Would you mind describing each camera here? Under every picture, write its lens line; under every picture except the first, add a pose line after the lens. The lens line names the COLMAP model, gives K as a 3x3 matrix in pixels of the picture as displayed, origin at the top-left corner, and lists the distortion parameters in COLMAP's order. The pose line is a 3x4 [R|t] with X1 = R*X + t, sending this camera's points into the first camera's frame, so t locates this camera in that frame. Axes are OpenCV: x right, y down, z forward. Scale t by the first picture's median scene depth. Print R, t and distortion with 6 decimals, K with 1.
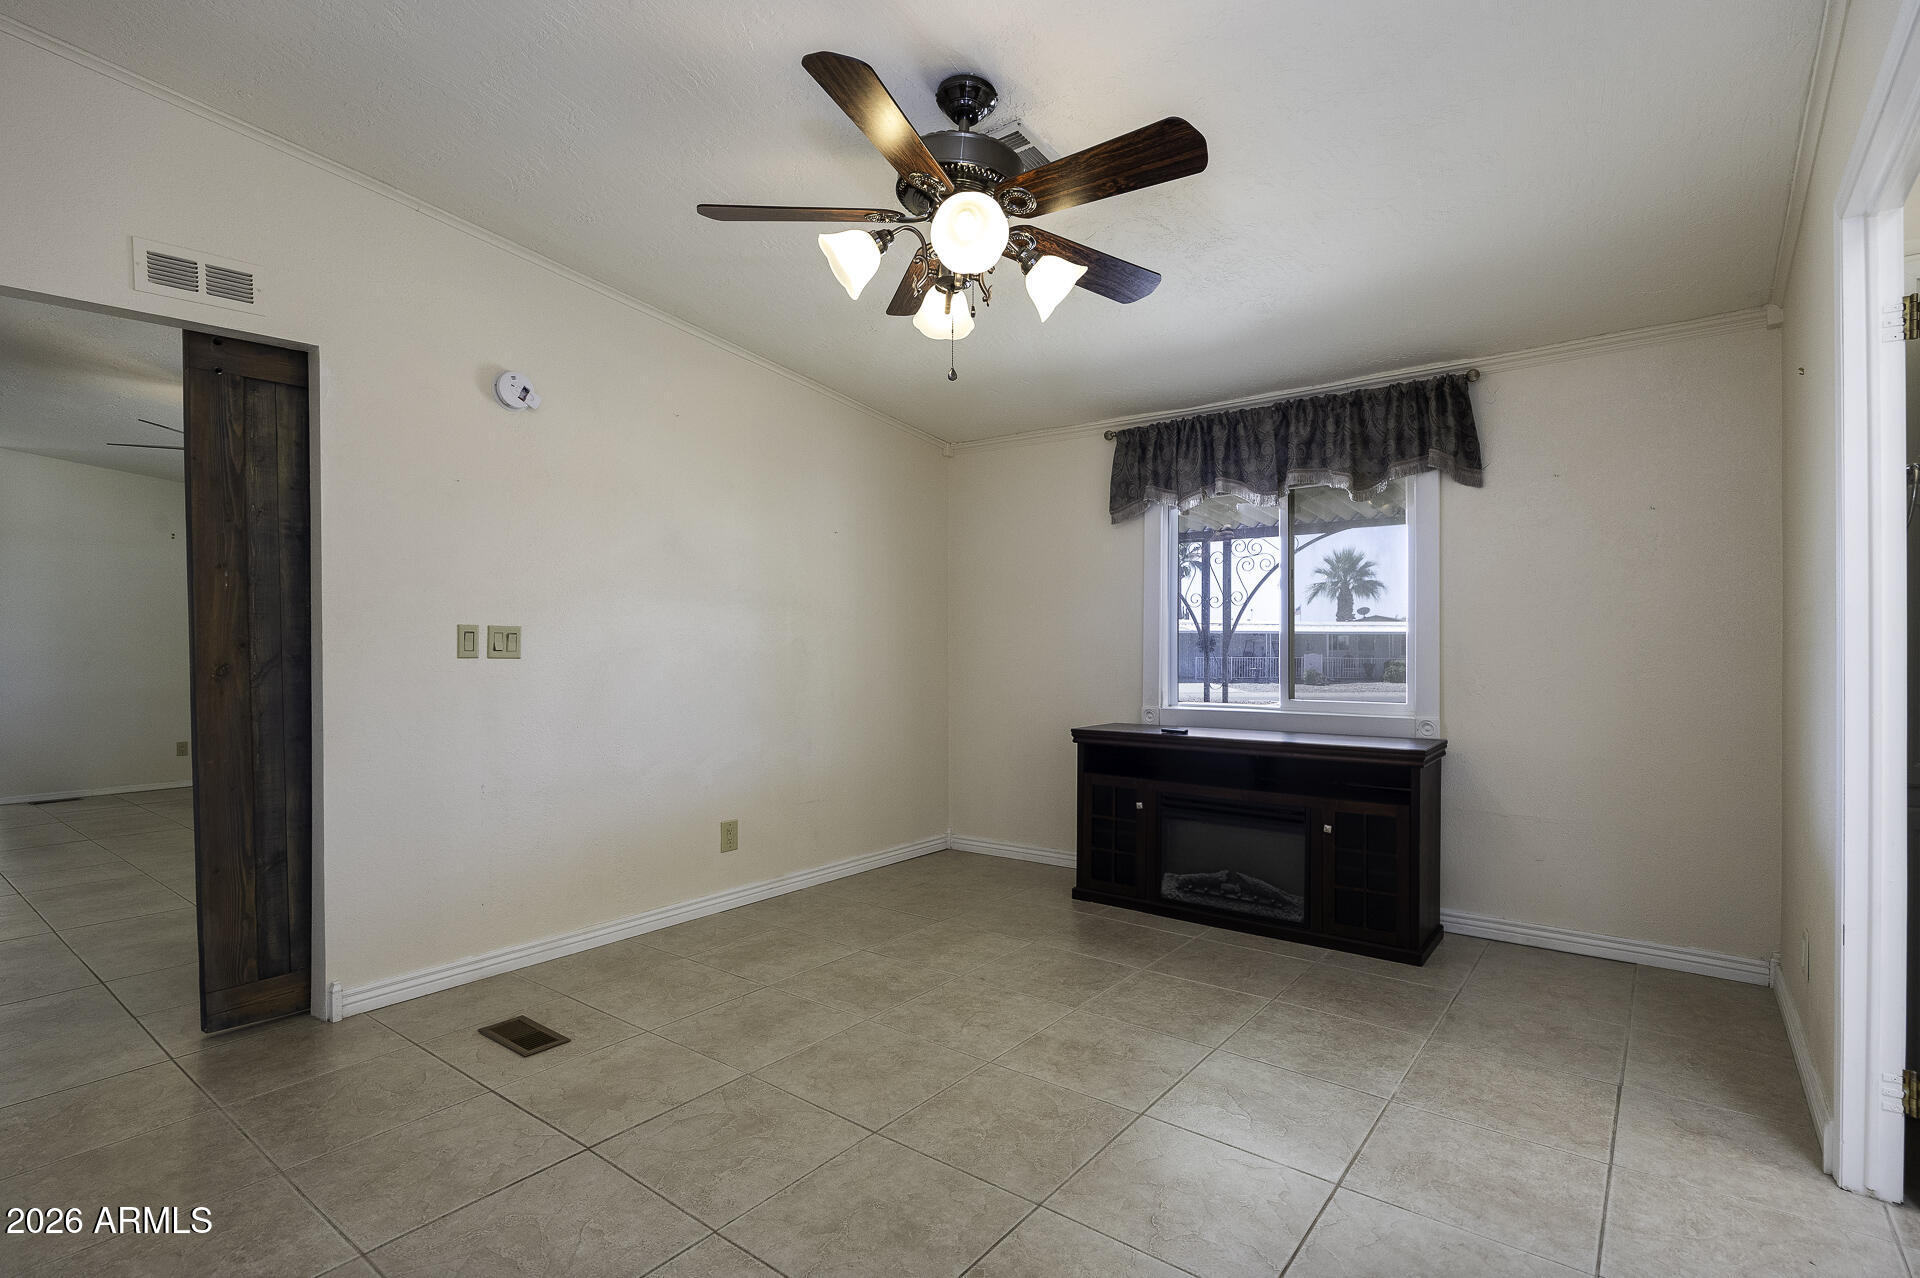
lens RADIAL K [[924.3, 0, 961.7], [0, 924.3, 651.2], [0, 0, 1]] dist [-0.000621, -0.001119]
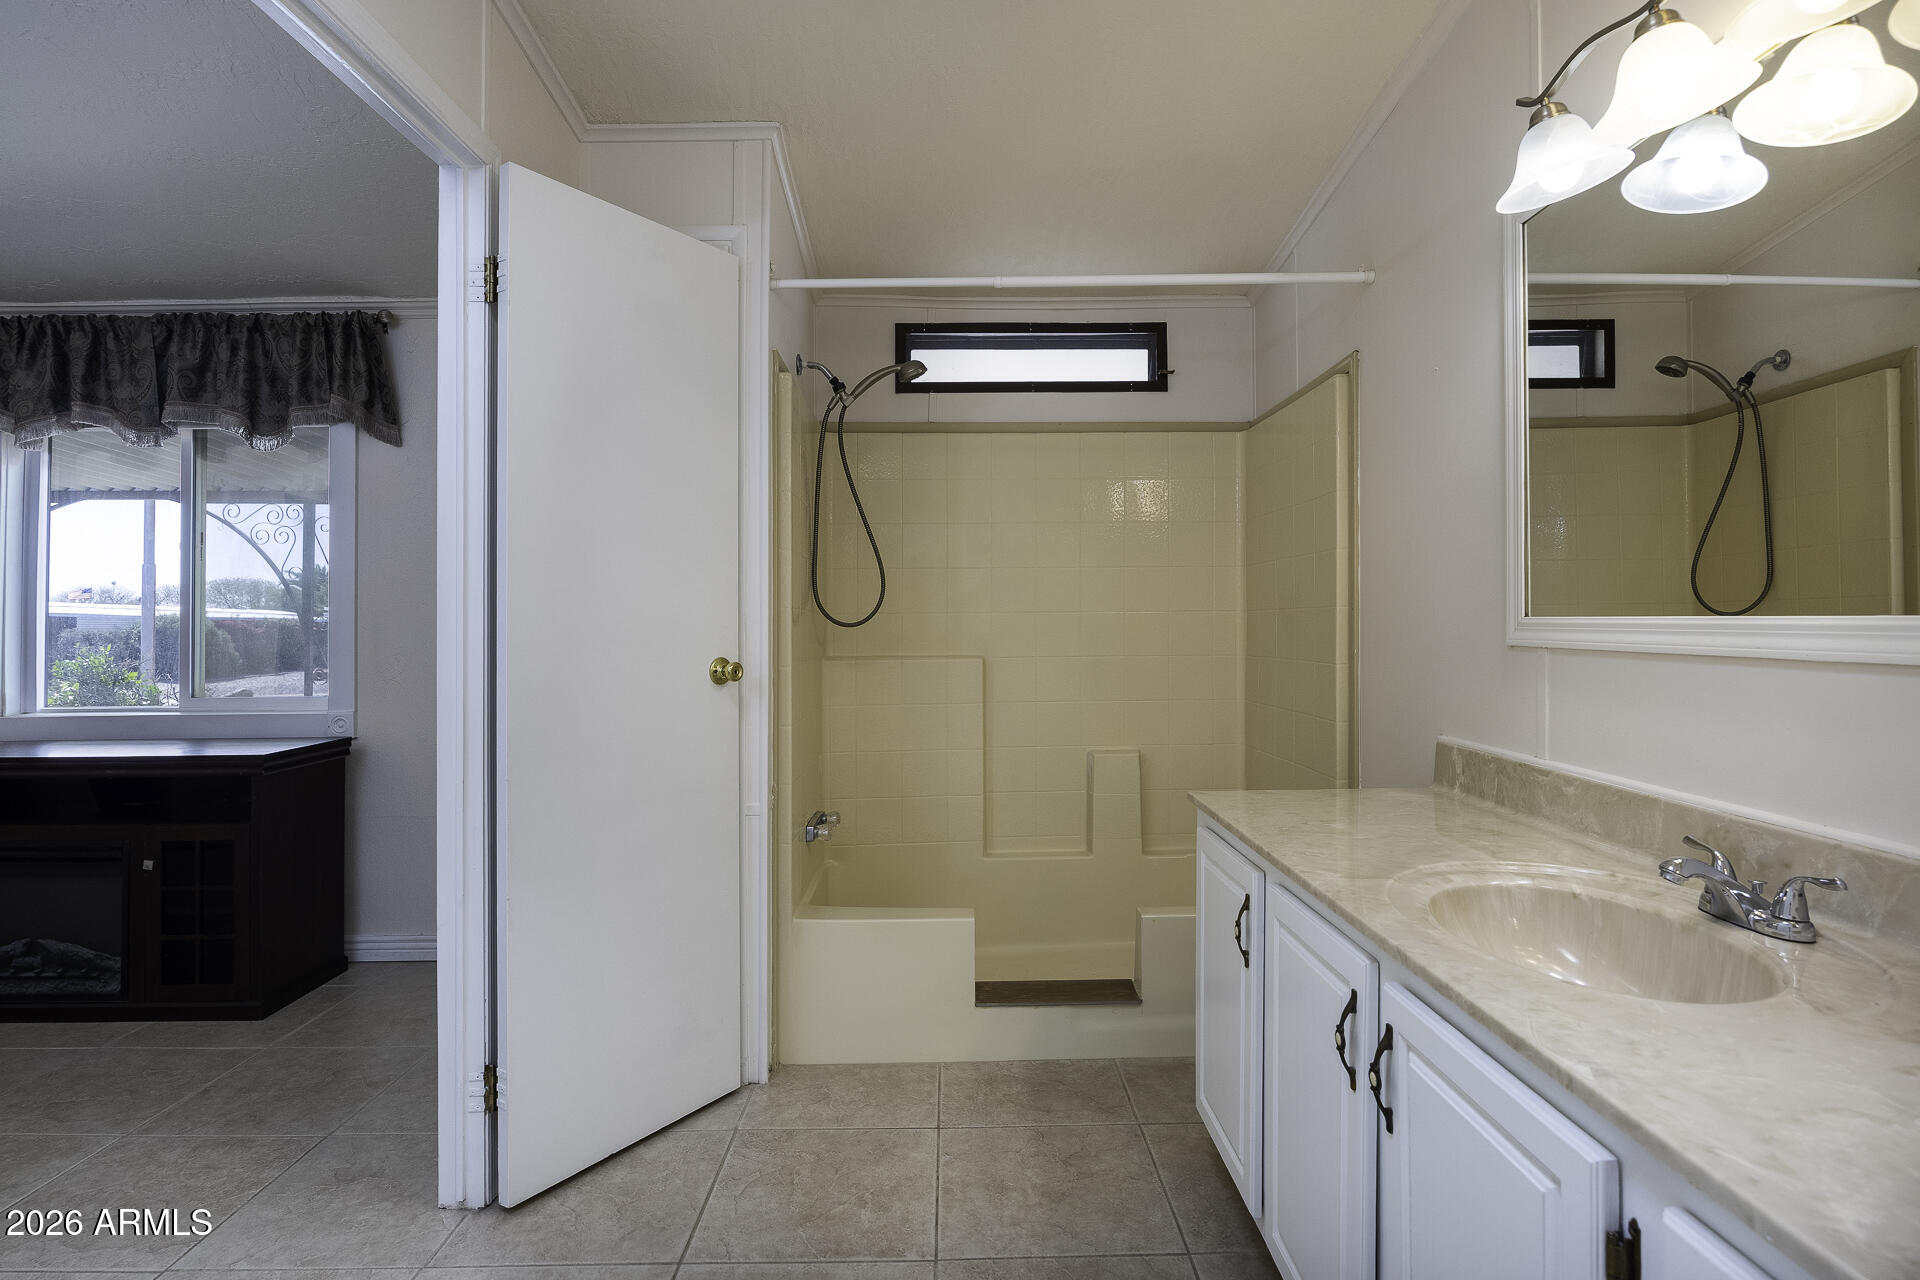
lens RADIAL K [[965.4, 0, 962.2], [0, 965.4, 624.6], [0, 0, 1]] dist [-0.006408, -0.000124]
pose [[0.783243, -0.001609, 0.621714, 0.397575], [0.010804, 0.999881, -0.011023, 0.007919], [-0.621622, 0.015351, 0.783167, -0.045112]]
